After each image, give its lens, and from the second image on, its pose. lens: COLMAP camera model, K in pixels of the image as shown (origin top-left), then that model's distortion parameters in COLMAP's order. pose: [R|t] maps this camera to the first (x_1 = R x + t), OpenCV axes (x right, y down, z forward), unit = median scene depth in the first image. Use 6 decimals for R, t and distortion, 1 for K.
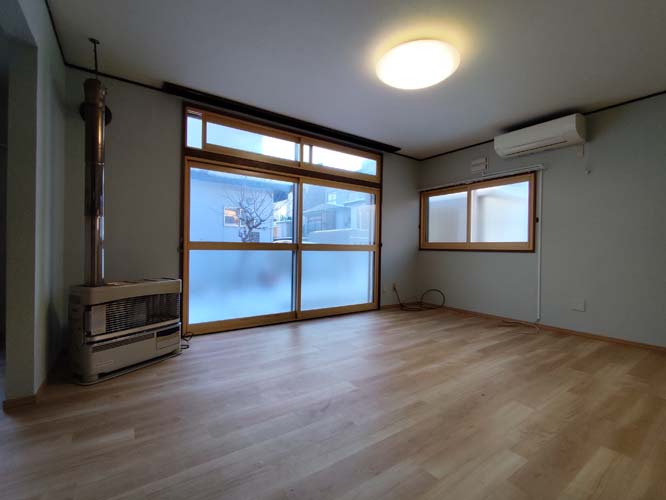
lens RADIAL K [[303.1, 0, 330.0], [0, 303.1, 247.6], [0, 0, 1]] dist [-0.000583, -0.000019]
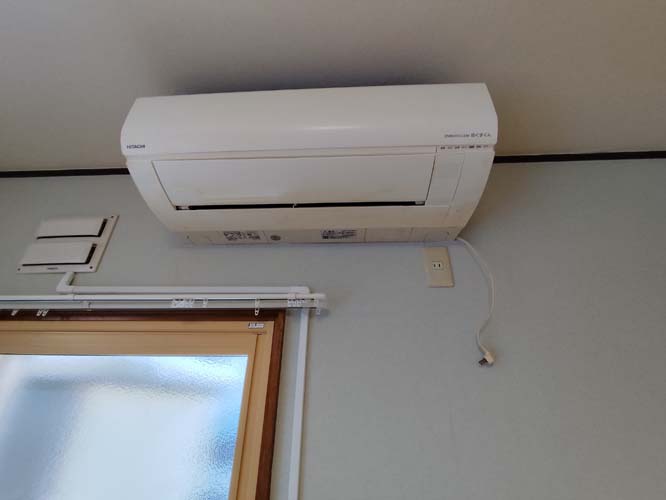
lens RADIAL K [[303.1, 0, 330.0], [0, 303.1, 247.6], [0, 0, 1]] dist [-0.000583, -0.000019]
pose [[0.619506, 0.363682, 0.695664, 0.454358], [-0.010910, 0.890108, -0.455619, -0.167200], [-0.784916, 0.274669, 0.555395, 0.717536]]
